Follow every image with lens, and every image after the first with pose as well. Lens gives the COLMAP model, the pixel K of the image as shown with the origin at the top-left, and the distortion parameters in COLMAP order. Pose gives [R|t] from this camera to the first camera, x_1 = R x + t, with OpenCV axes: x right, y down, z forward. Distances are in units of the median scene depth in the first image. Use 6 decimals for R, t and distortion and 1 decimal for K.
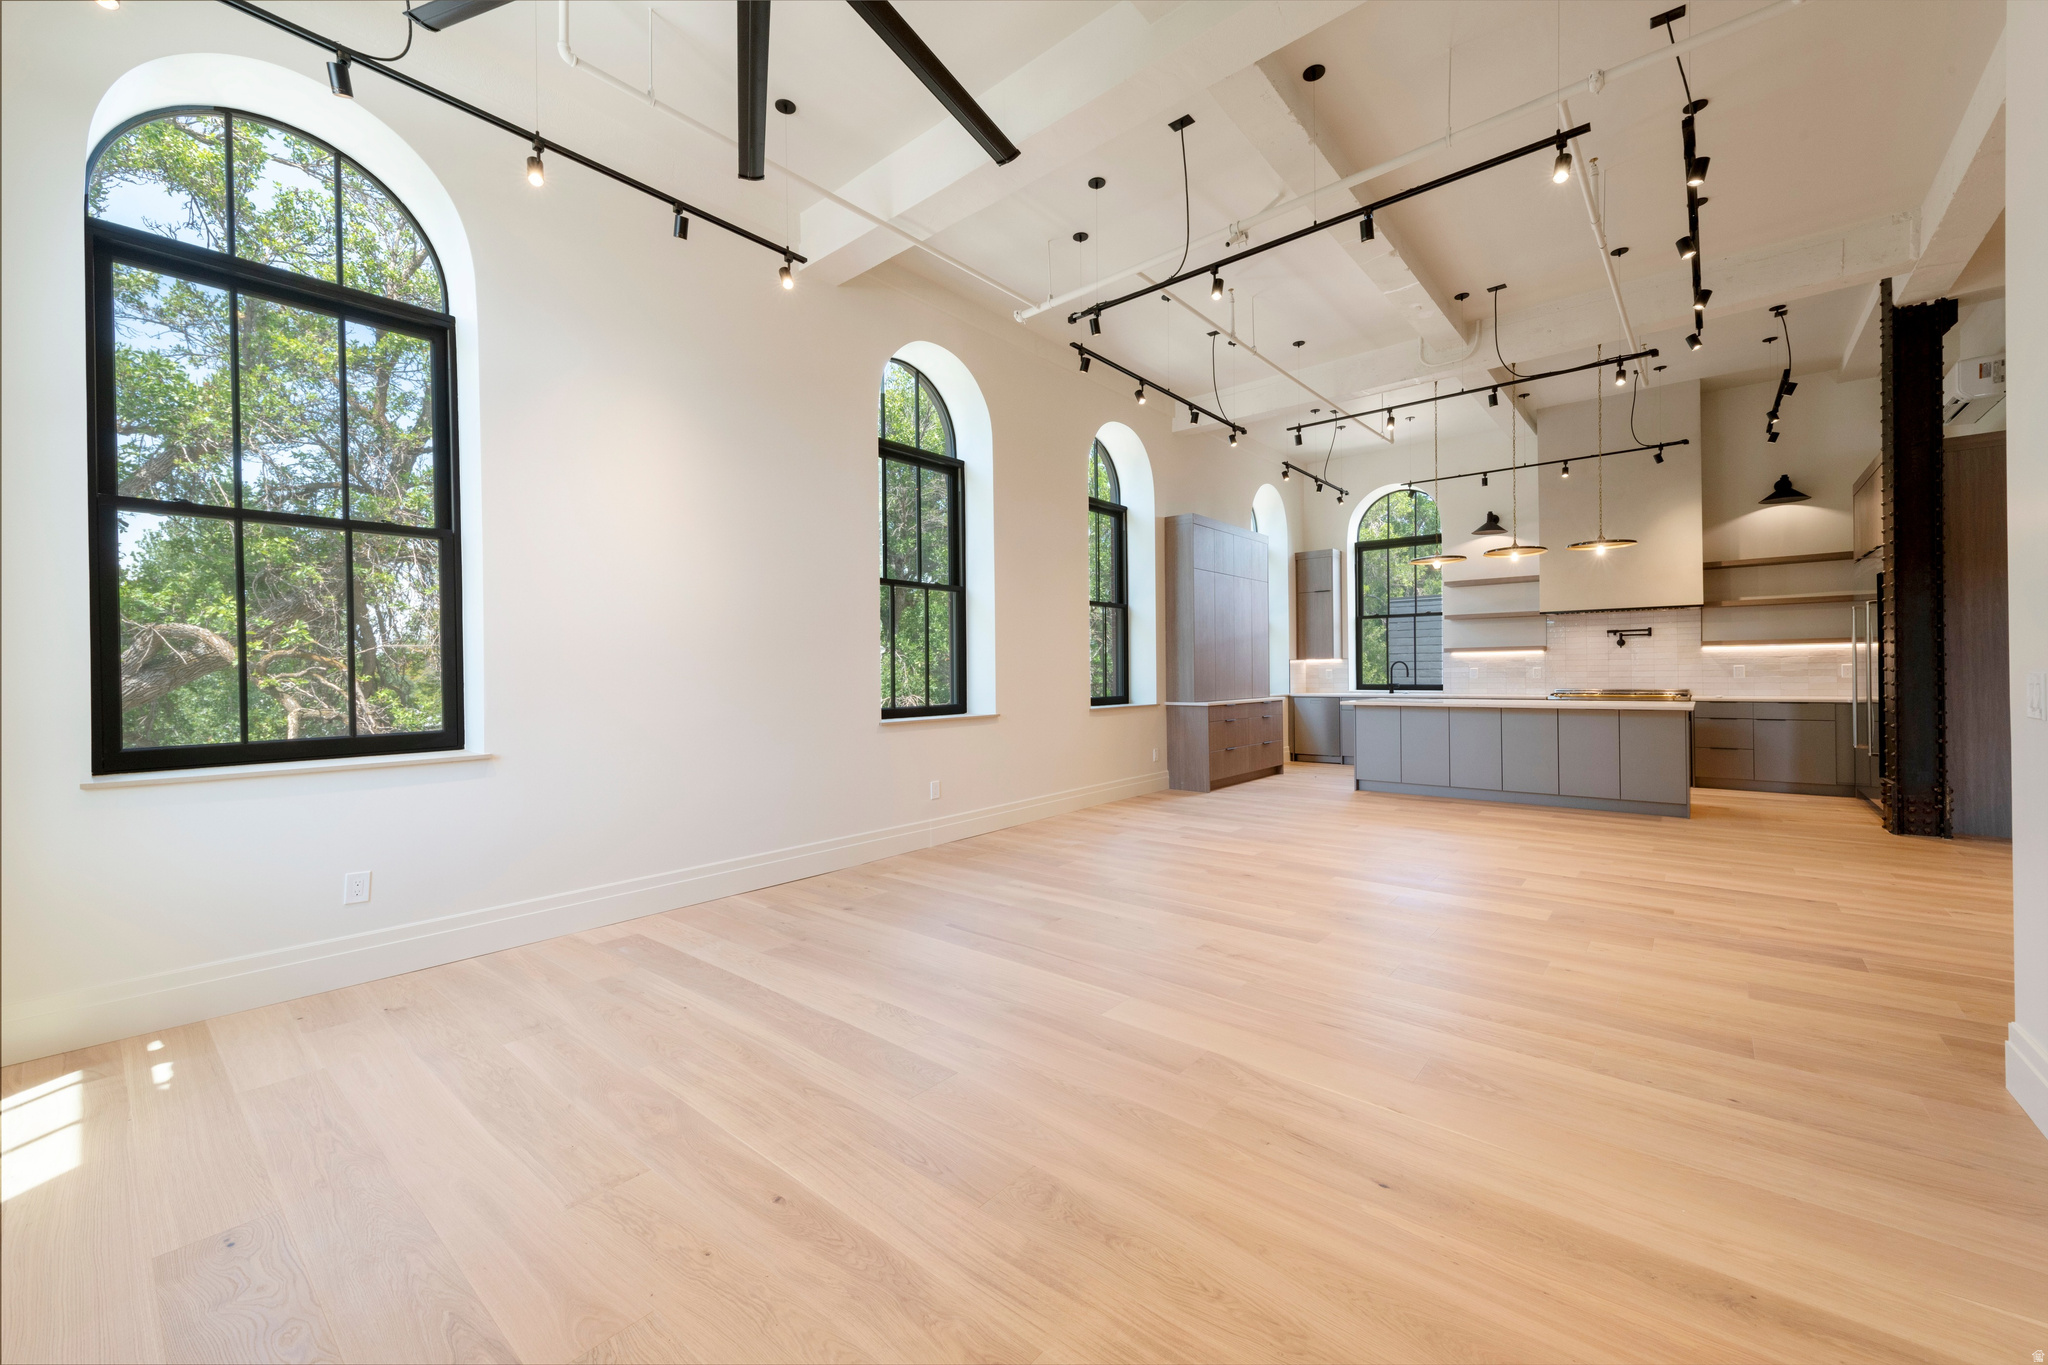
lens RADIAL K [[799.6, 0, 1034.4], [0, 799.6, 672.4], [0, 0, 1]] dist [0.014738, -0.003674]
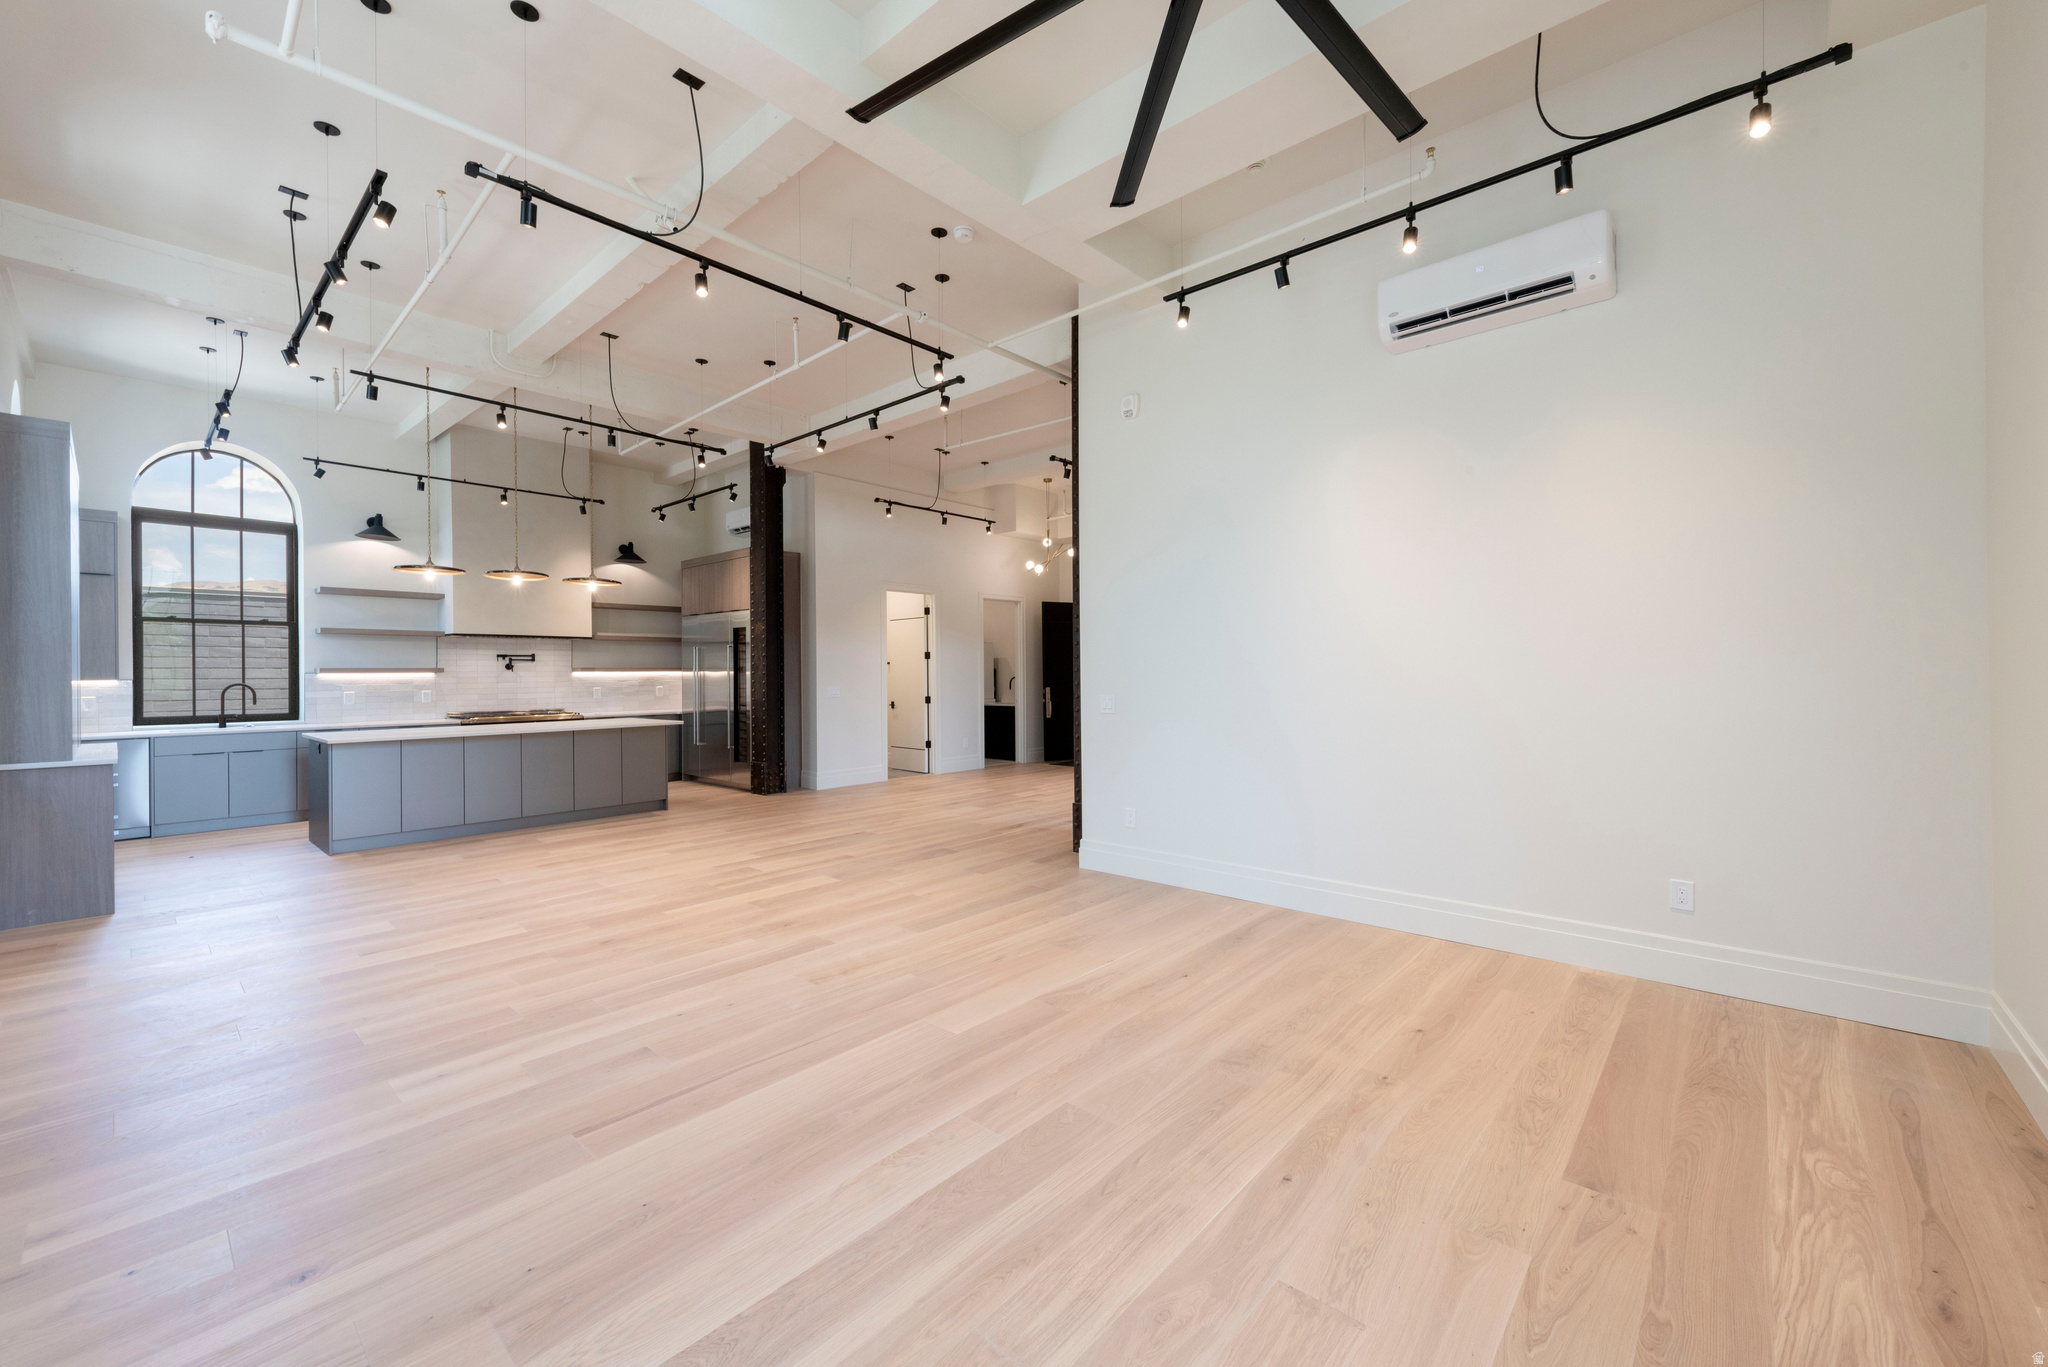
lens RADIAL K [[799.6, 0, 1027.5], [0, 799.6, 675.3], [0, 0, 1]] dist [0.014738, -0.003674]
pose [[0.032359, 0.009189, 0.999434, -0.472945], [0.007722, 0.999926, -0.009444, -0.015477], [-0.999446, 0.008023, 0.032285, 0.425404]]
